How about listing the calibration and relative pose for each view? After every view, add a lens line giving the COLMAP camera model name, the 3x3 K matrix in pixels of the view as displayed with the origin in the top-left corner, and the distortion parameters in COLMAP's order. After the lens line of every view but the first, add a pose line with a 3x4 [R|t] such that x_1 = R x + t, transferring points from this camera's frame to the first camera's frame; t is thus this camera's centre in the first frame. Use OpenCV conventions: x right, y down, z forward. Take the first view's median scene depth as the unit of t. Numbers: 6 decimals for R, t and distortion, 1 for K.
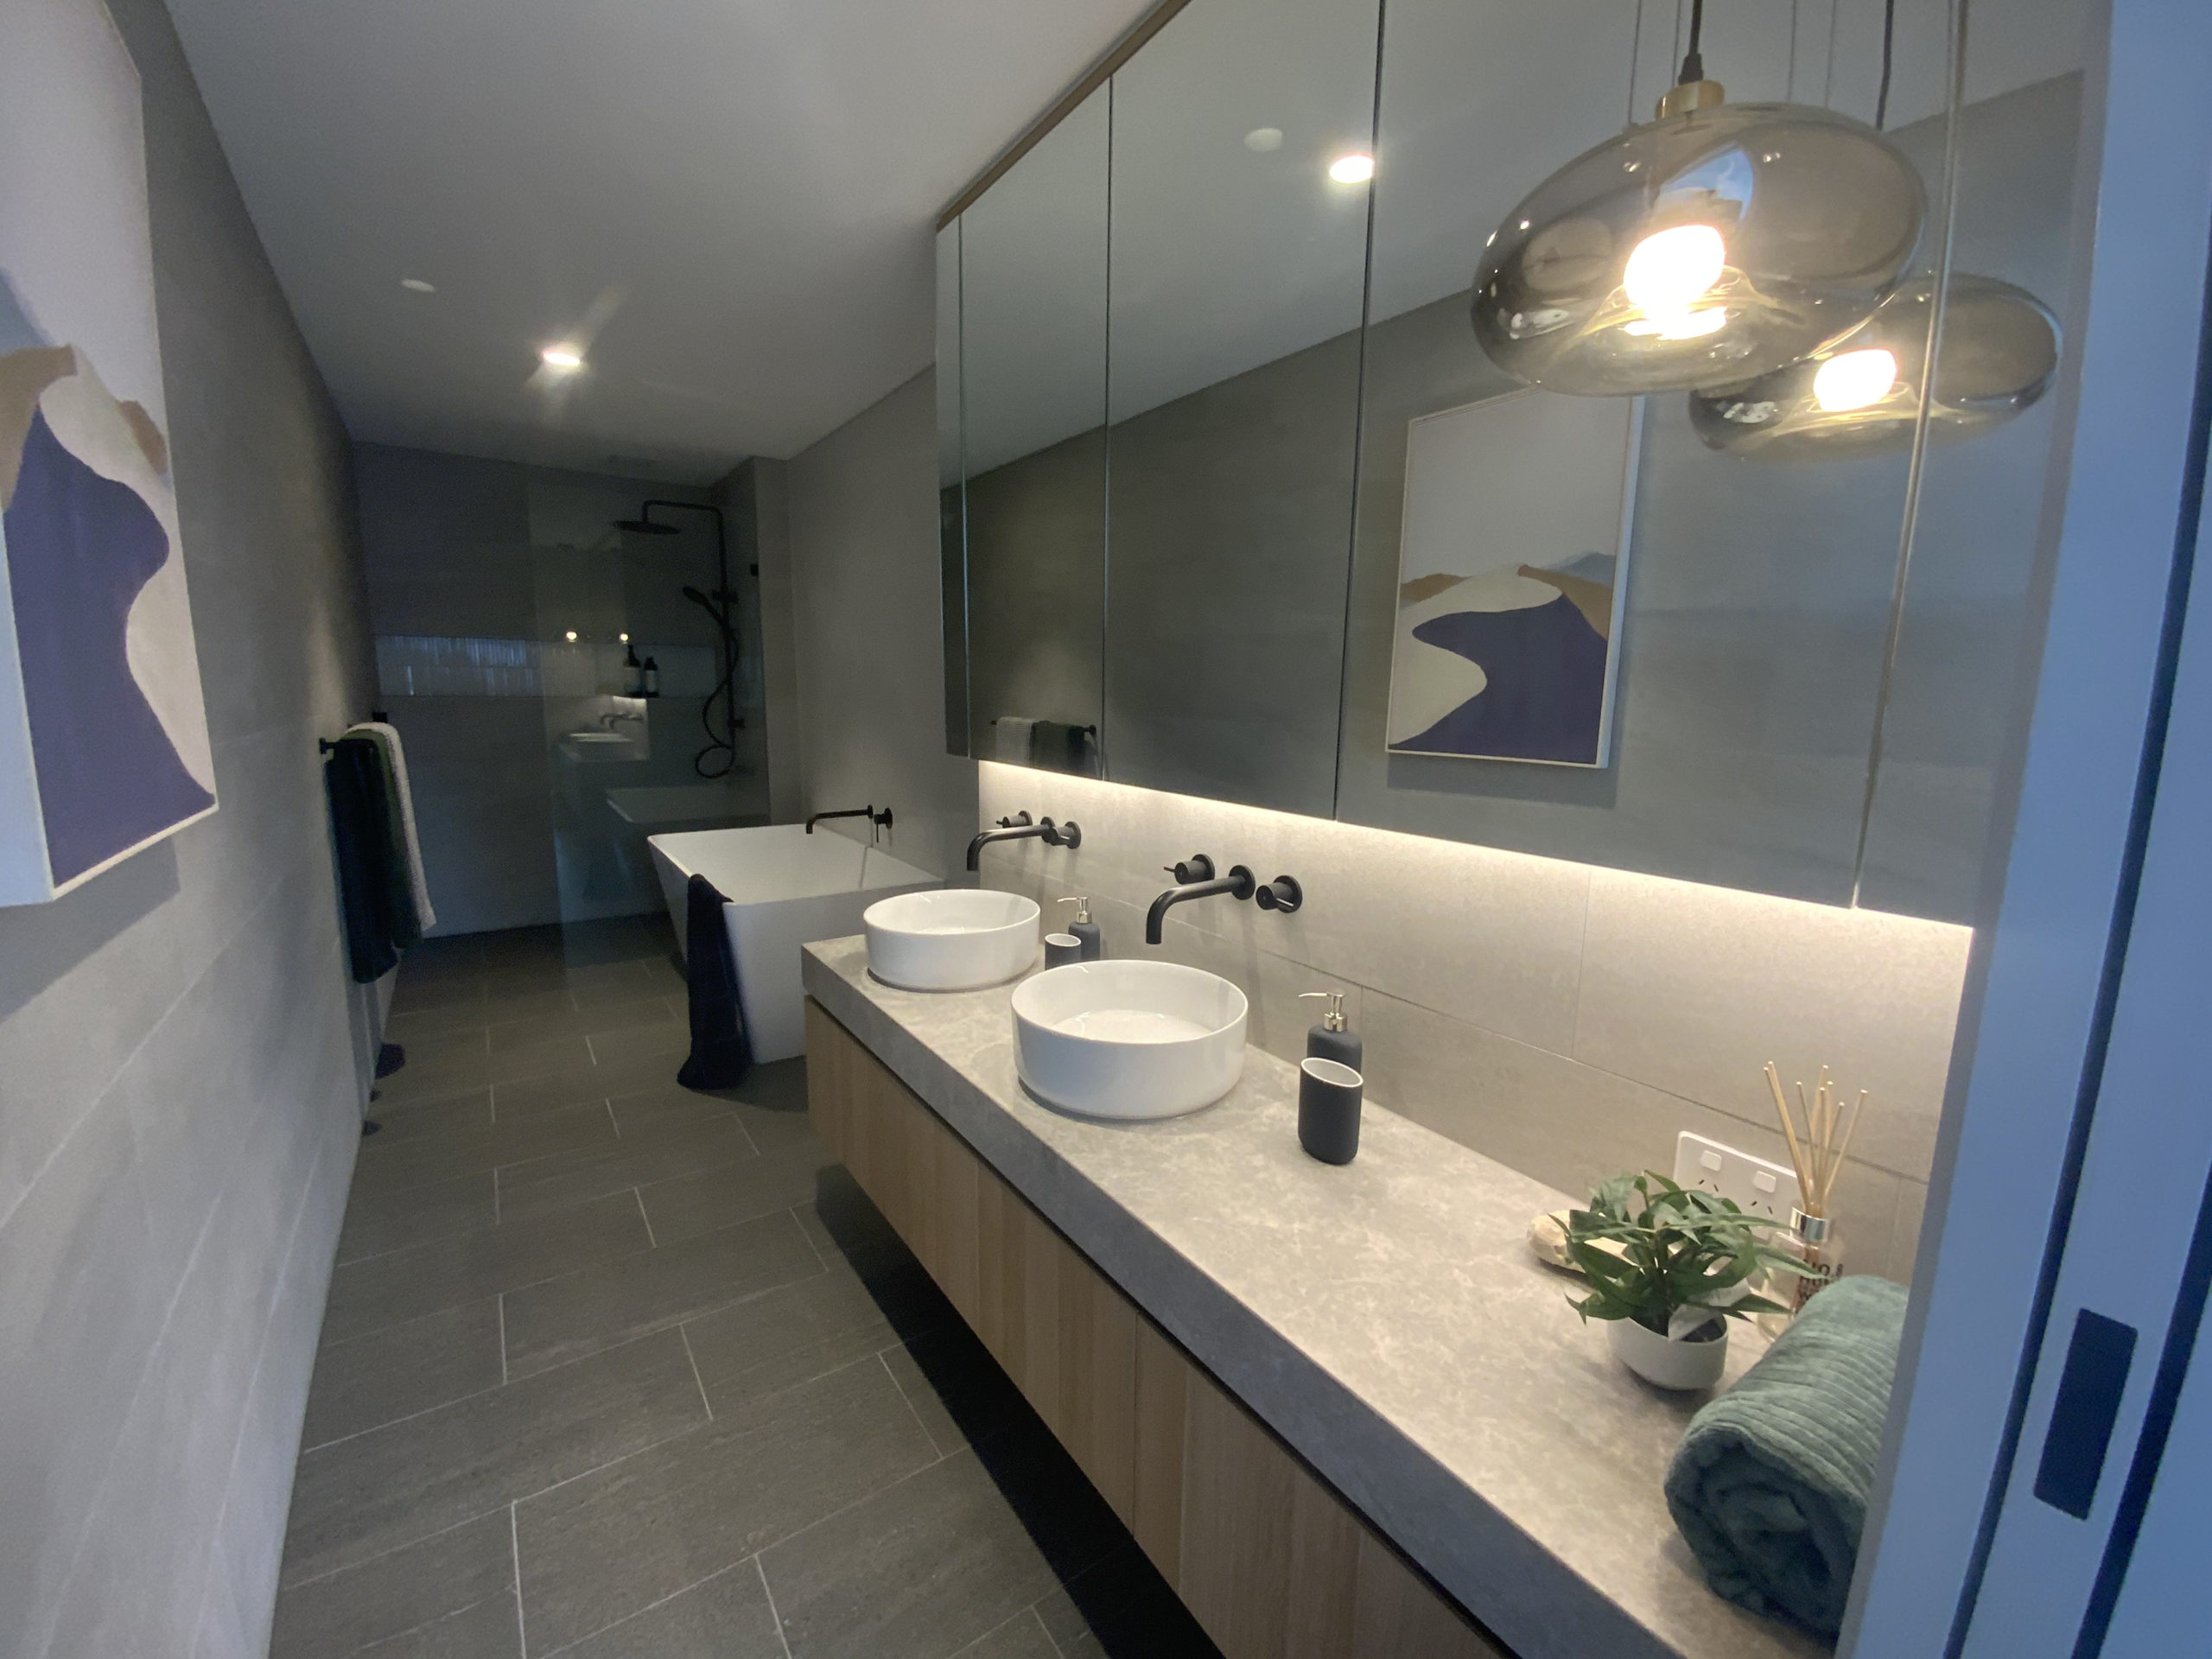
lens RADIAL K [[898.3, 0, 1116.8], [0, 898.3, 825.7], [0, 0, 1]] dist [0.014330, -0.012449]
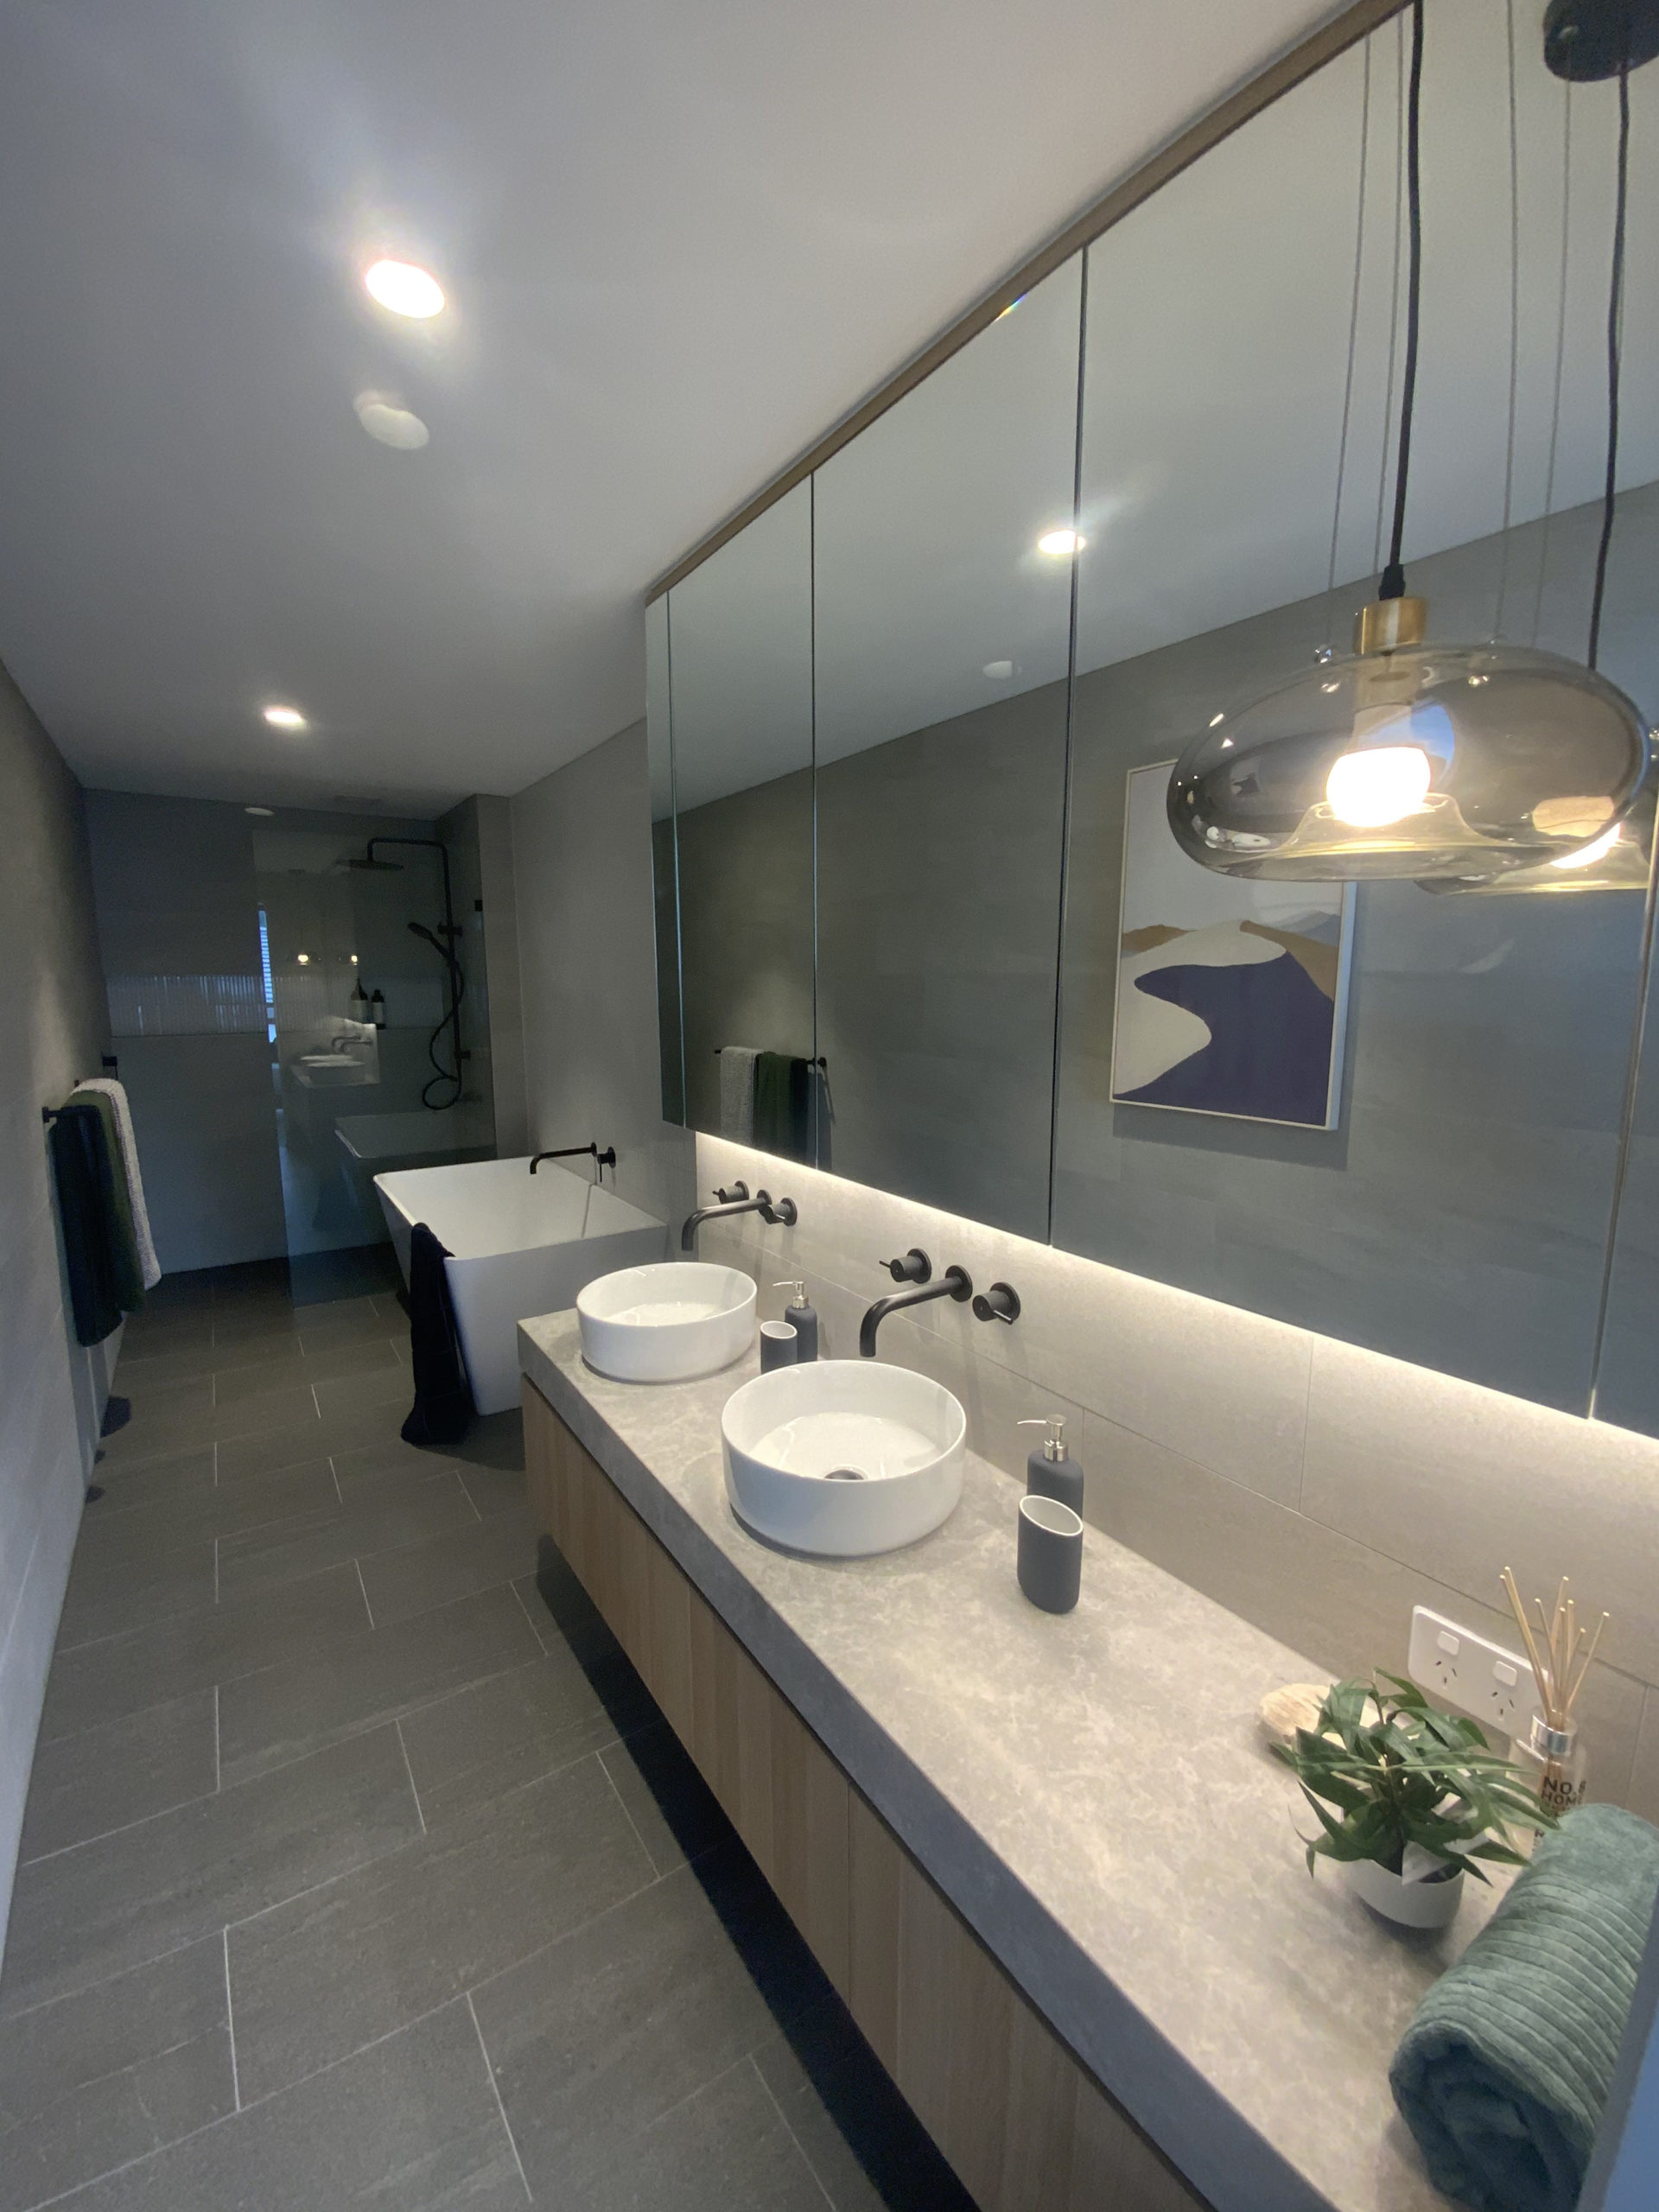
lens RADIAL K [[897.9, 0, 829.5], [0, 897.9, 1106.0], [0, 0, 1]] dist [0.026989, -0.021404]
pose [[0.999670, -0.015126, -0.020763, 0.023690], [0.014755, 0.999731, -0.017903, -0.118542], [0.021029, 0.017590, 0.999624, 0.016784]]
